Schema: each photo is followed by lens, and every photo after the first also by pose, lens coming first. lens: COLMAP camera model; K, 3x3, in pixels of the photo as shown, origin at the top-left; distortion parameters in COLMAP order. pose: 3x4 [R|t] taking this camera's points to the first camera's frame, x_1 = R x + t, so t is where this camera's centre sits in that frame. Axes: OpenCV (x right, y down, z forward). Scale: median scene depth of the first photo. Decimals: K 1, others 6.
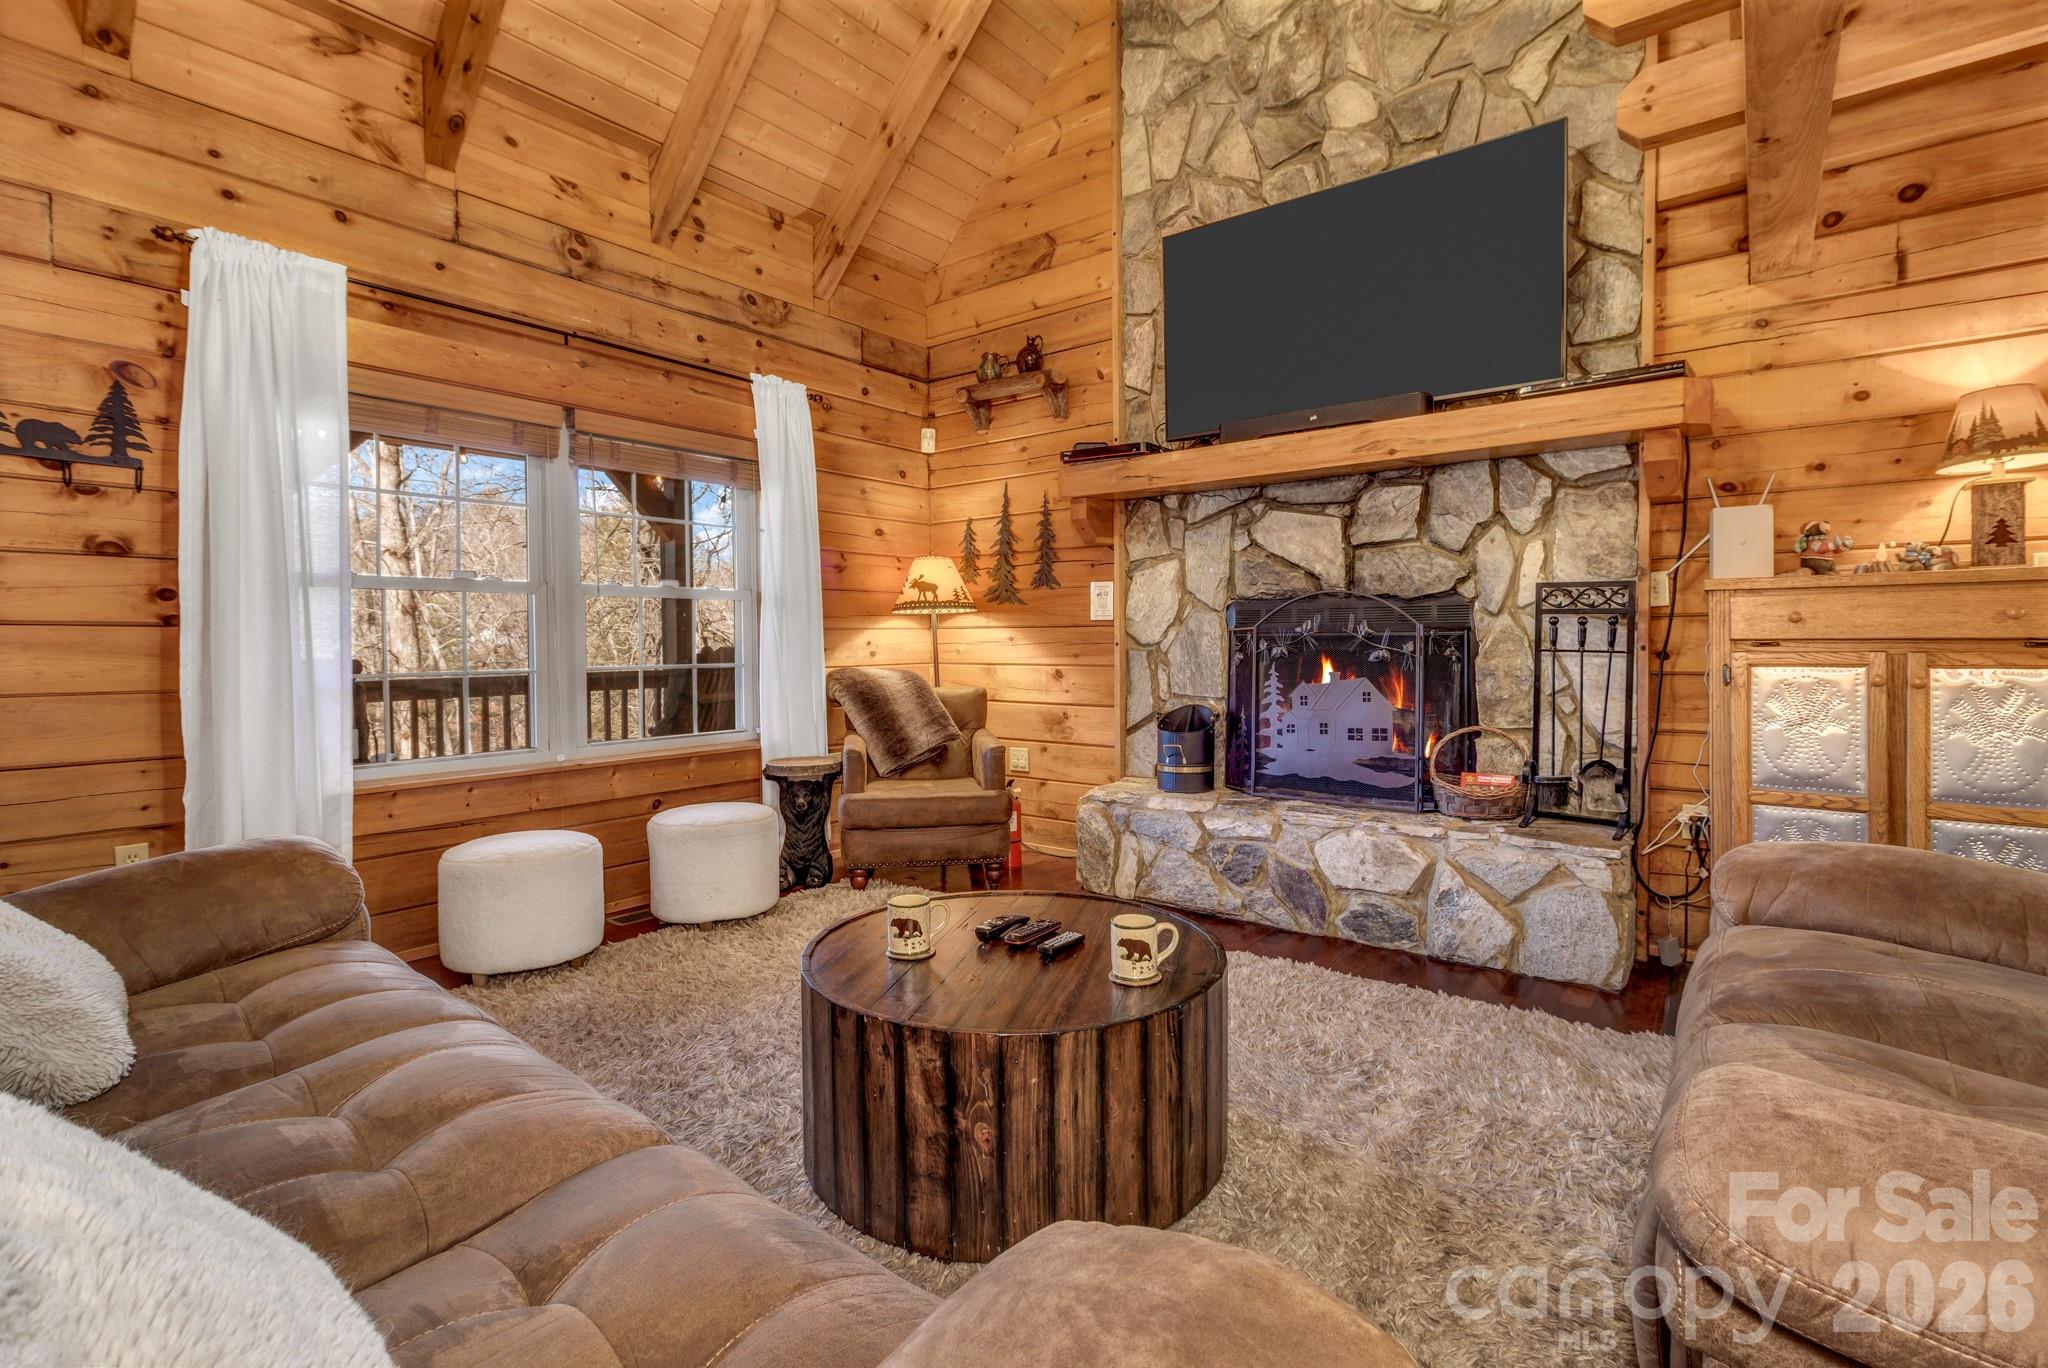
lens RADIAL K [[946.2, 0, 1025.5], [0, 946.2, 657.7], [0, 0, 1]] dist [0.003705, 0.000897]
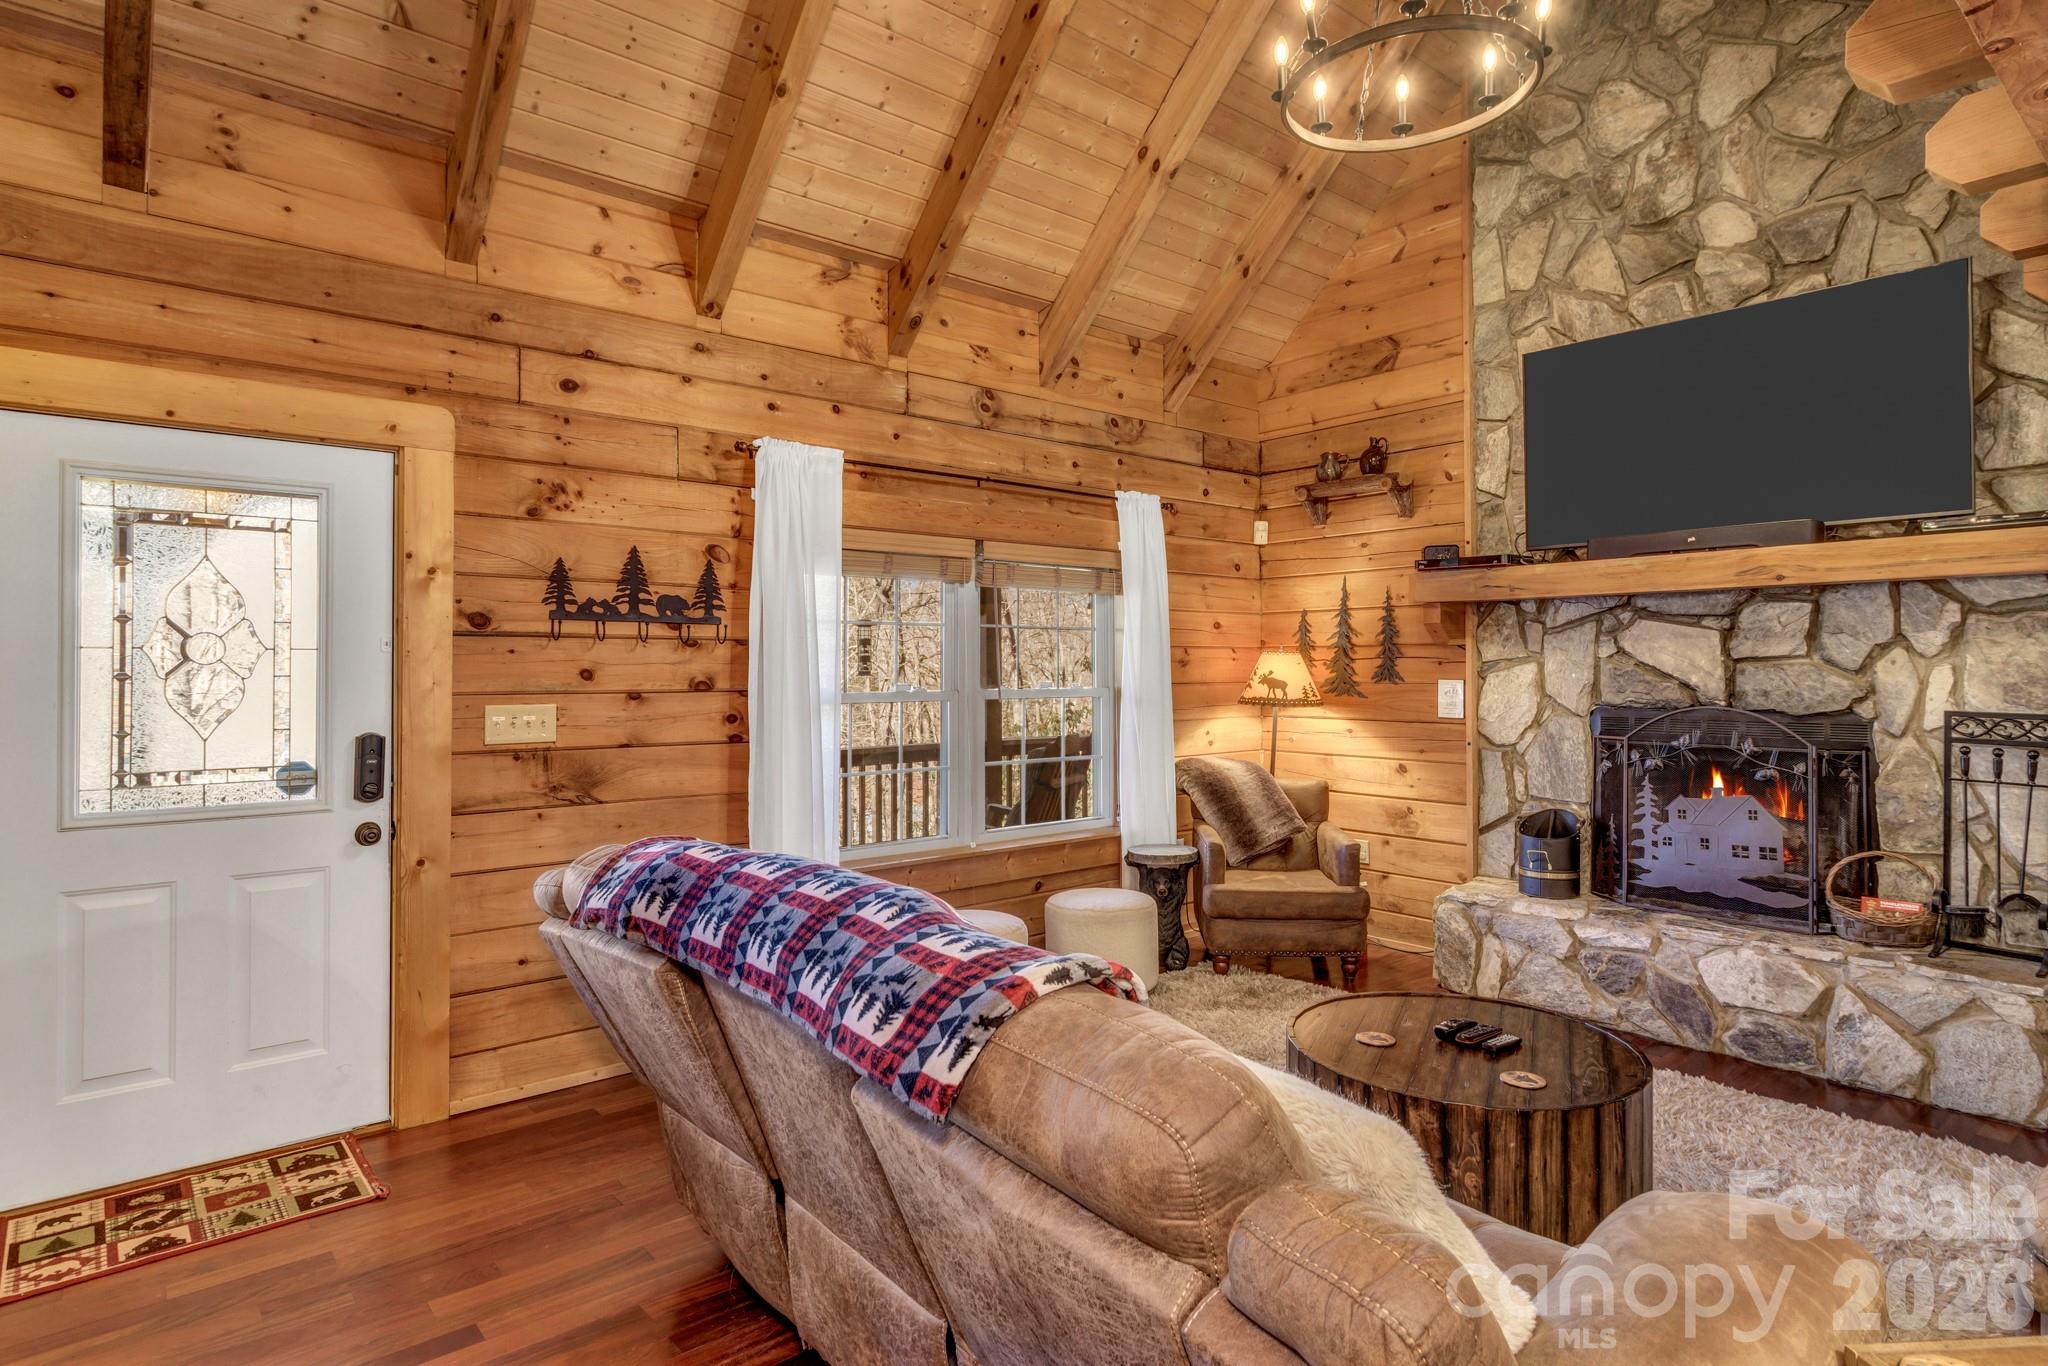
lens RADIAL K [[1097.8, 0, 1029.4], [0, 1097.8, 656.5], [0, 0, 1]] dist [0.003082, 0.000128]
pose [[0.978897, 0.002013, -0.204342, -0.147301], [-0.008144, 0.999541, -0.029169, -0.082847], [0.204190, 0.030217, 0.978465, -0.292254]]
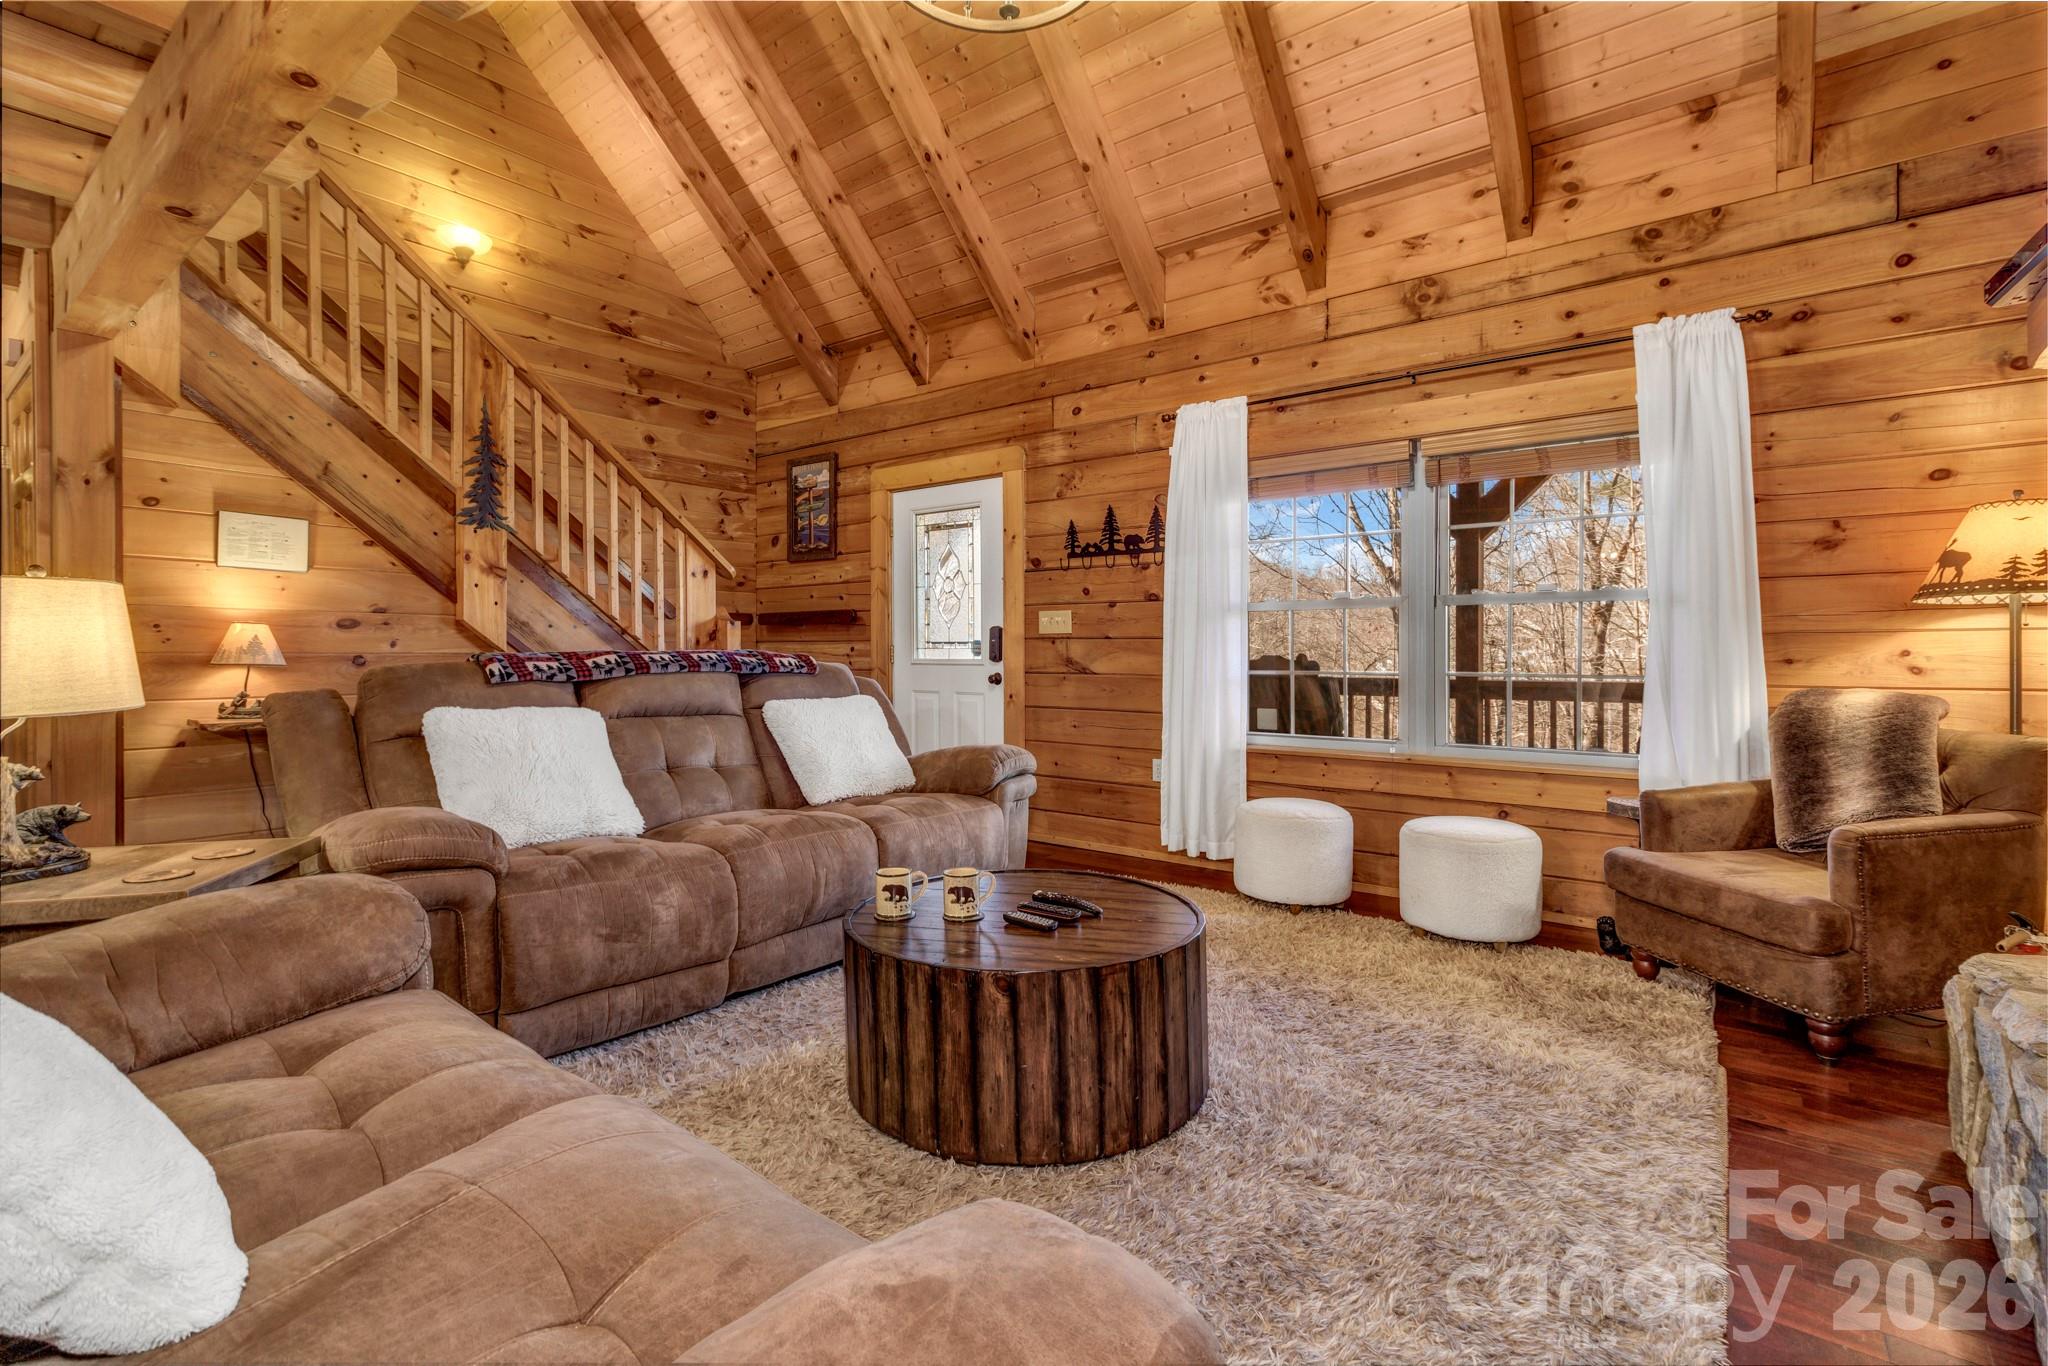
lens RADIAL K [[946.2, 0, 1015.9], [0, 946.2, 653.8], [0, 0, 1]] dist [0.003705, 0.000897]
pose [[-0.007116, 0.009930, -0.999925, 0.632254], [-0.019560, 0.999758, 0.010068, -0.013158], [0.999783, 0.019630, -0.006920, 0.538506]]
